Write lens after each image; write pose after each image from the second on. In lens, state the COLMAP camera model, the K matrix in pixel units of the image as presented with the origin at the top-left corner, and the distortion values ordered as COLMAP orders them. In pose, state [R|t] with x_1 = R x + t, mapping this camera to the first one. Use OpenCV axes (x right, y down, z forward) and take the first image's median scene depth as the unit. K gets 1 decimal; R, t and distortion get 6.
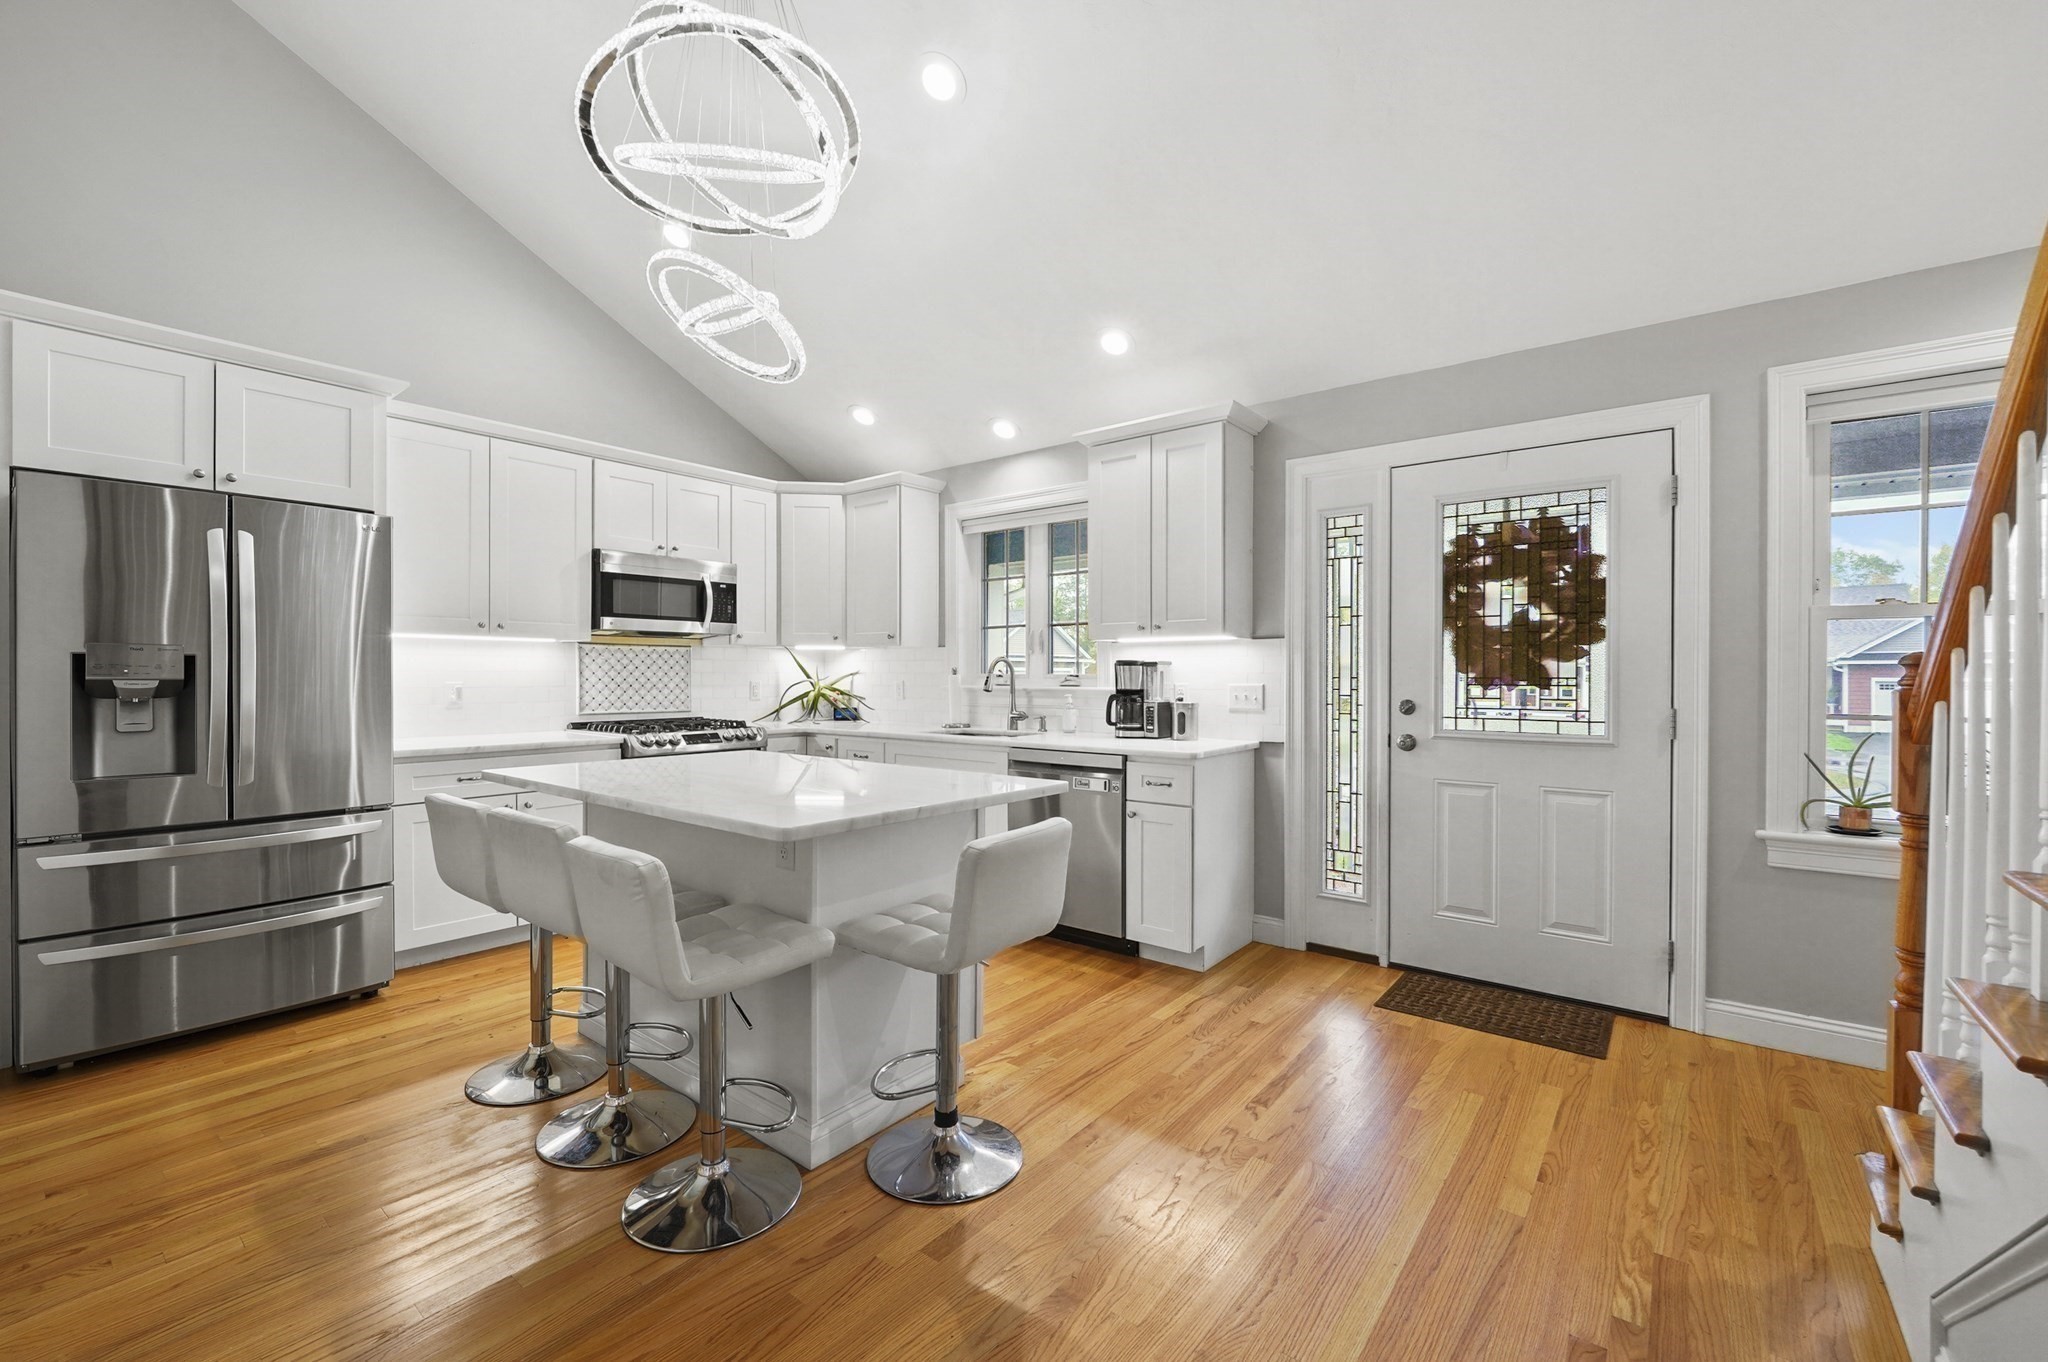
lens RADIAL K [[855.1, 0, 1018.4], [0, 855.1, 677.0], [0, 0, 1]] dist [-0.001369, -0.000864]
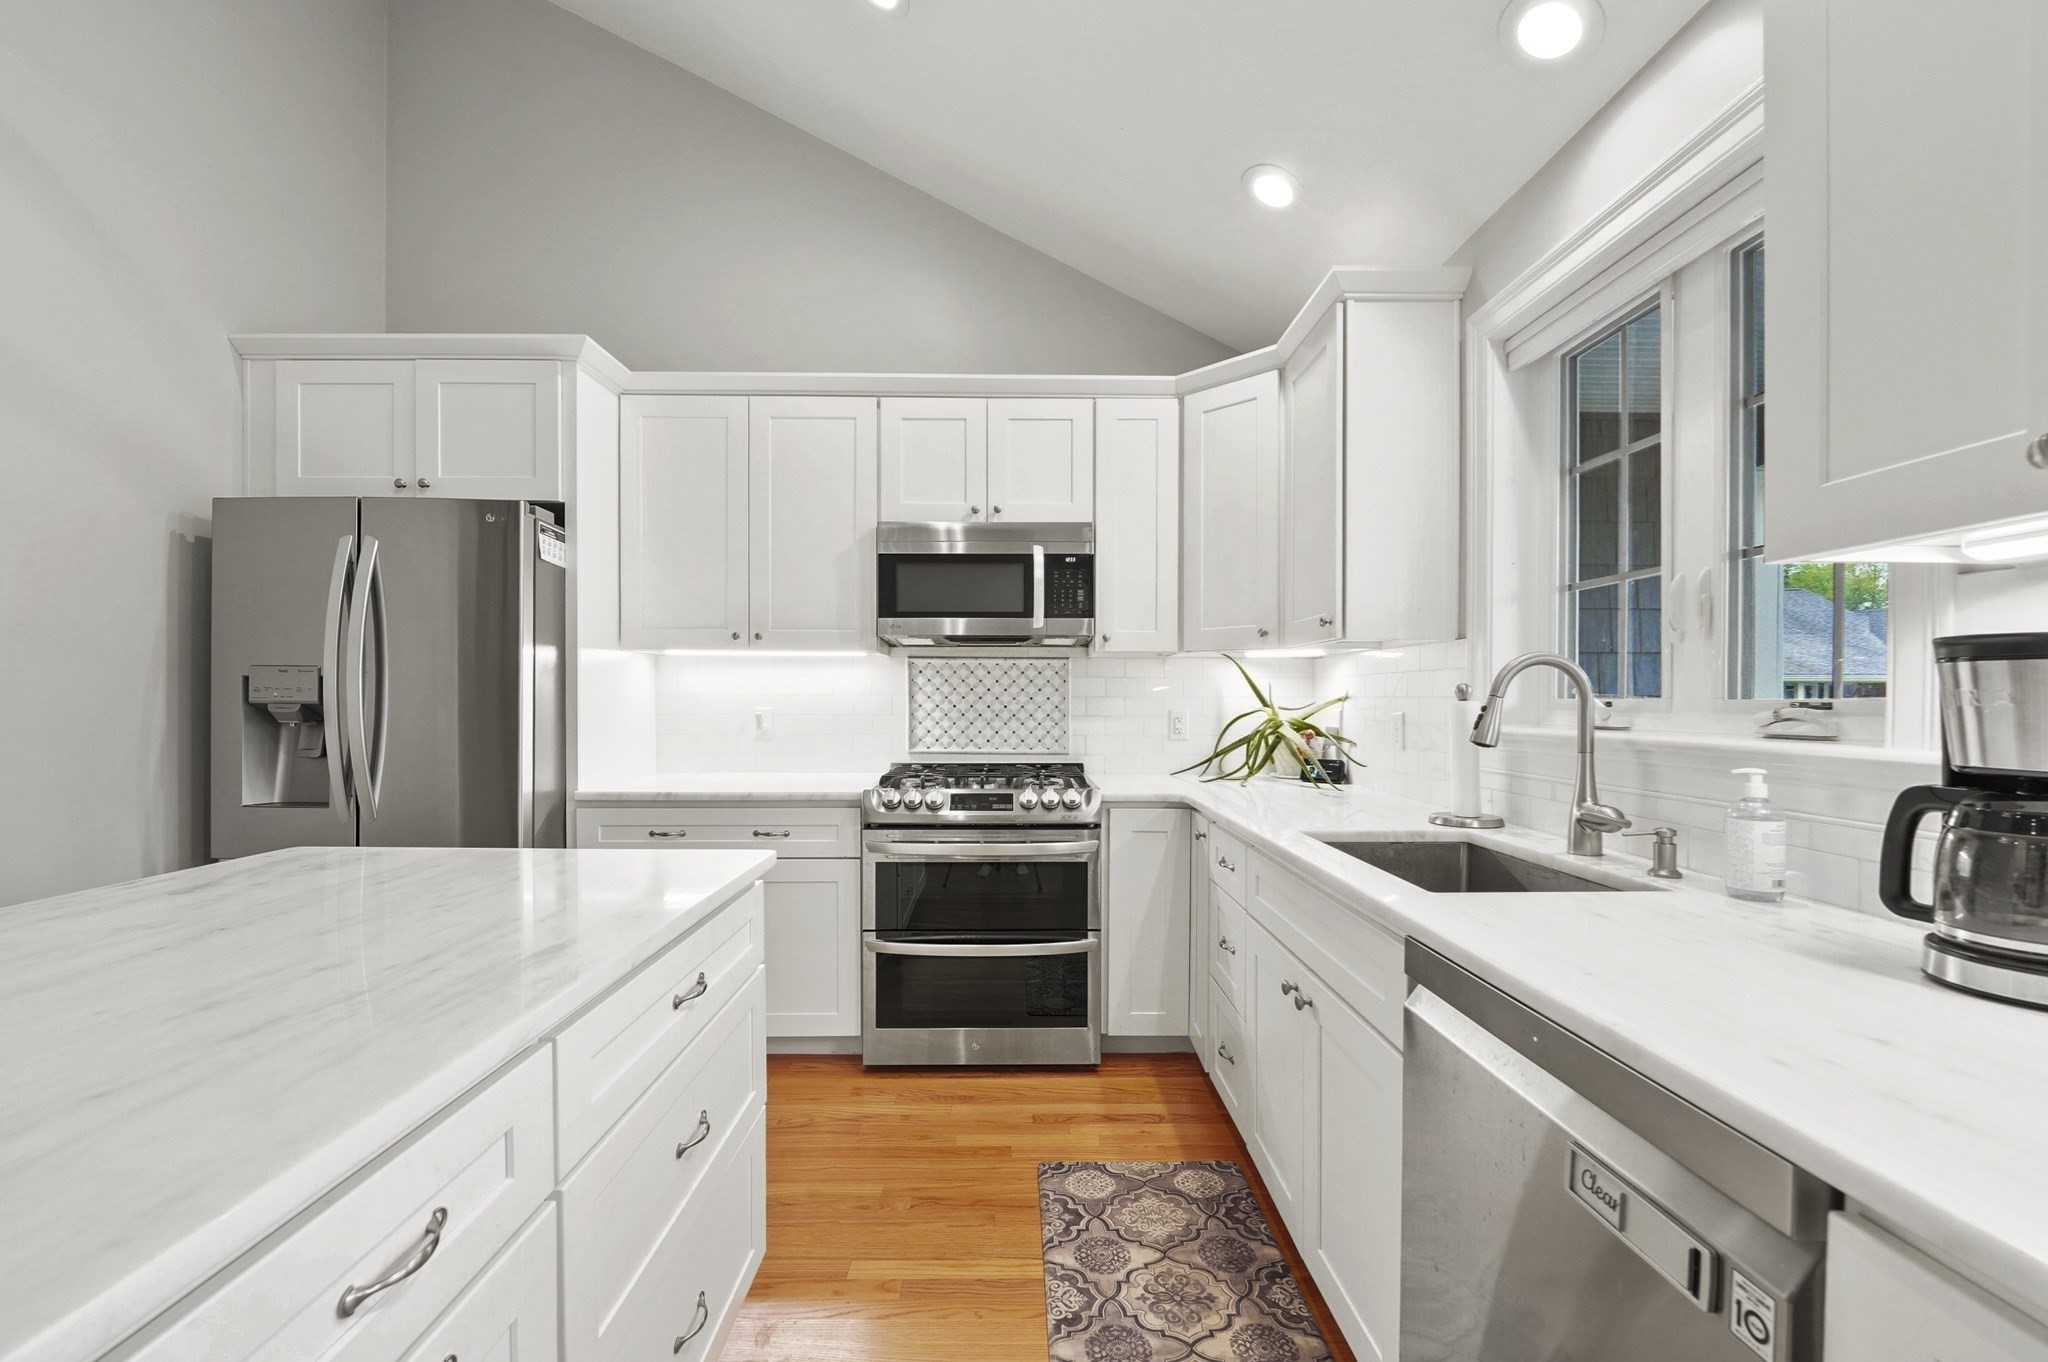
lens RADIAL K [[855.1, 0, 1006.6], [0, 855.1, 702.0], [0, 0, 1]] dist [-0.001369, -0.000864]
pose [[0.625797, 0.003640, -0.779978, 0.139283], [-0.003942, 0.999991, 0.001504, -0.002214], [0.779976, 0.002134, 0.625805, 0.676056]]
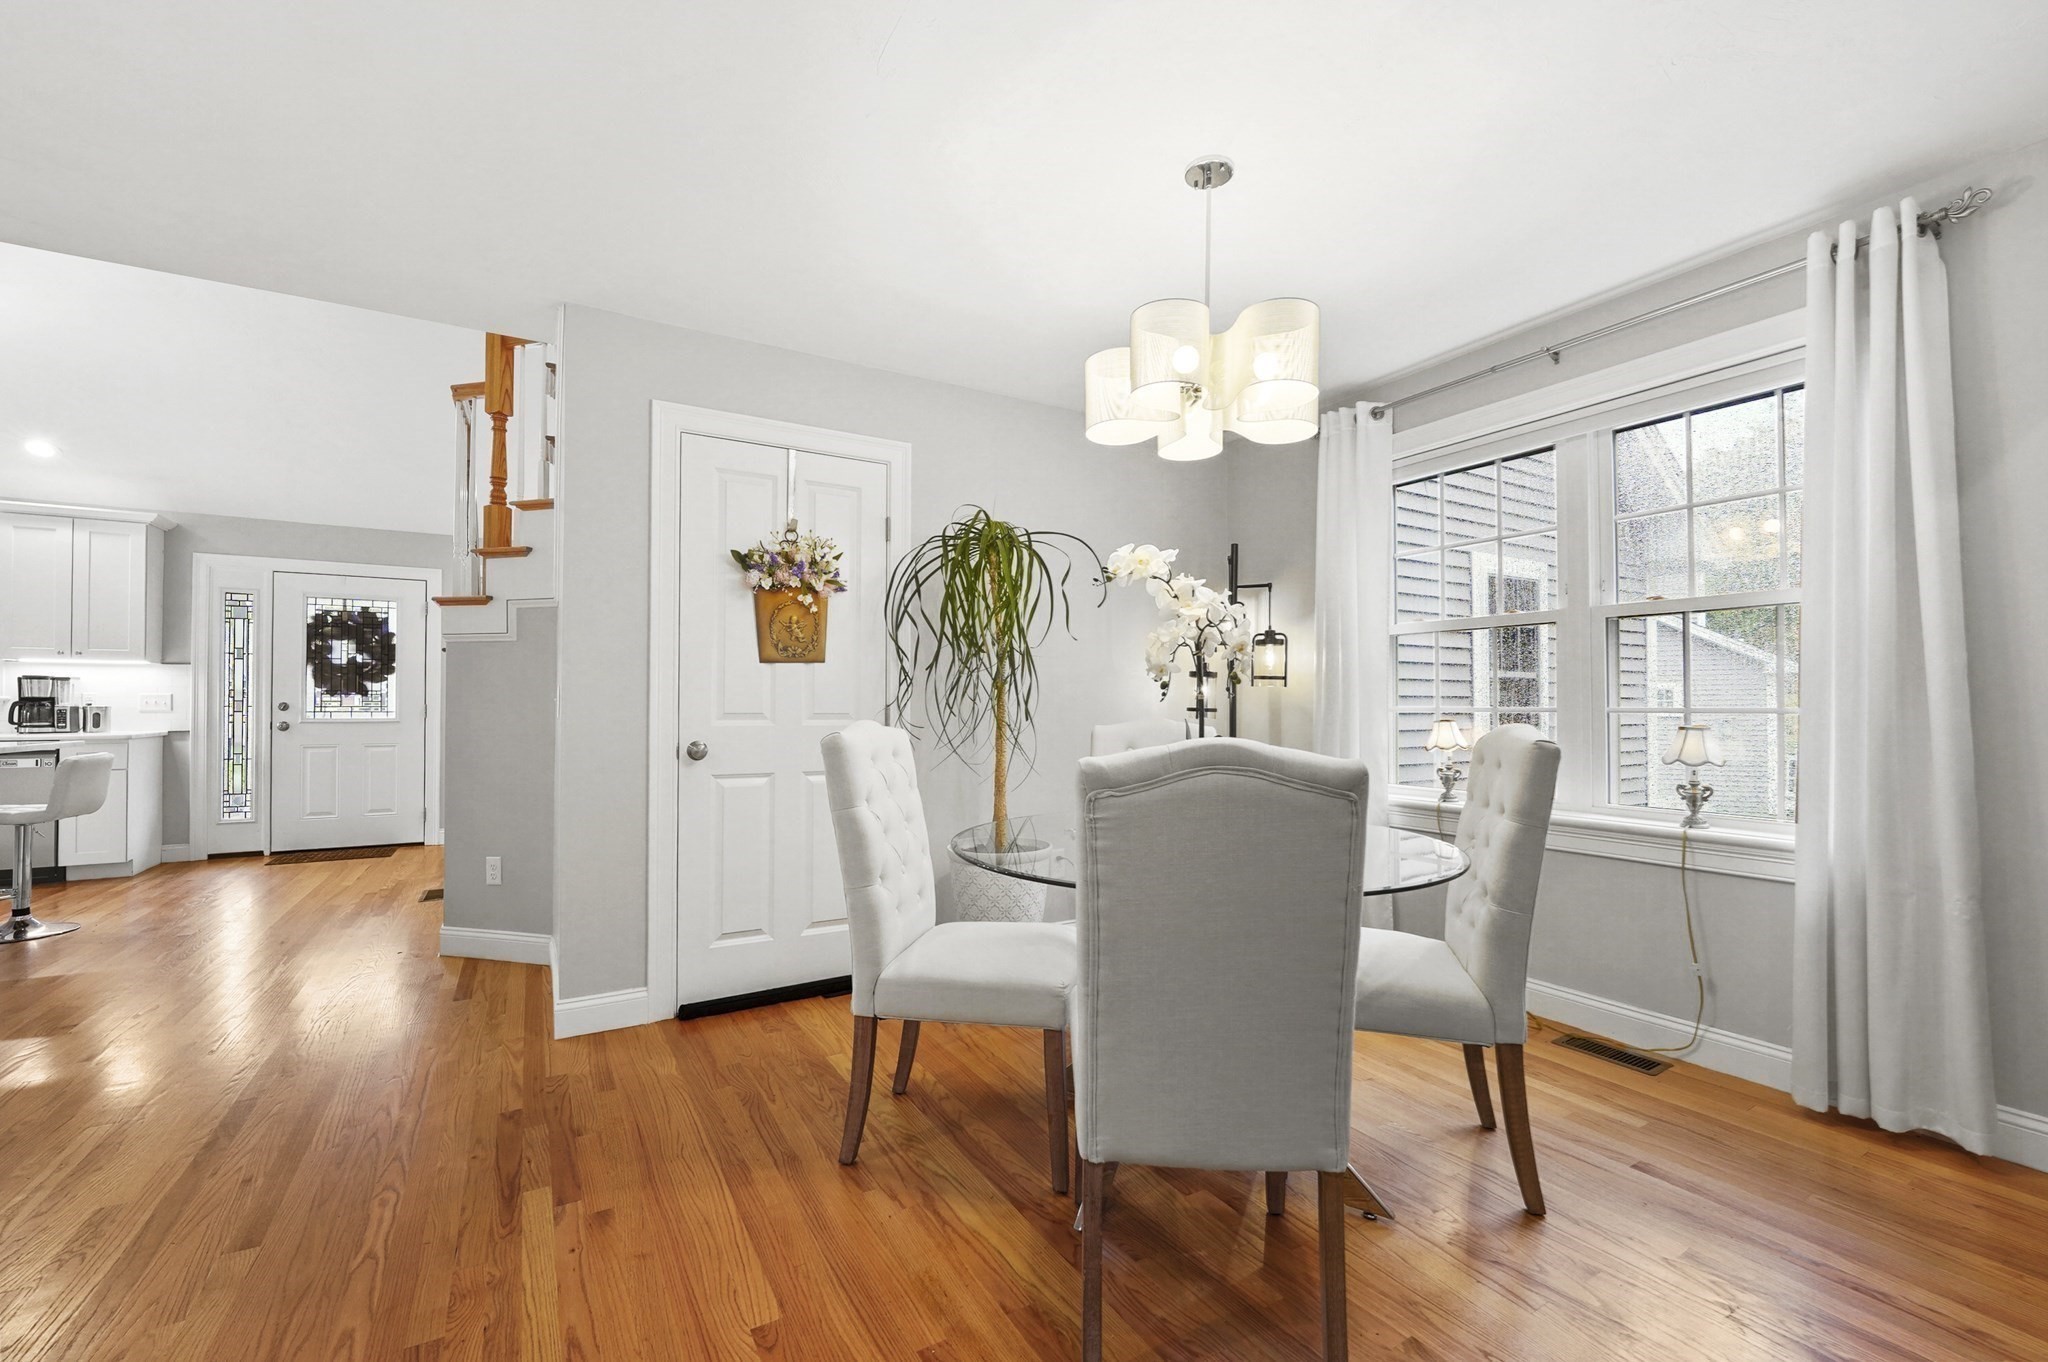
lens RADIAL K [[855.1, 0, 1006.6], [0, 855.1, 699.5], [0, 0, 1]] dist [-0.001369, -0.000864]
pose [[0.366723, 0.010278, 0.930273, -0.566425], [0.007436, 0.999875, -0.013979, 0.049015], [-0.930300, 0.012043, 0.366601, -0.923163]]
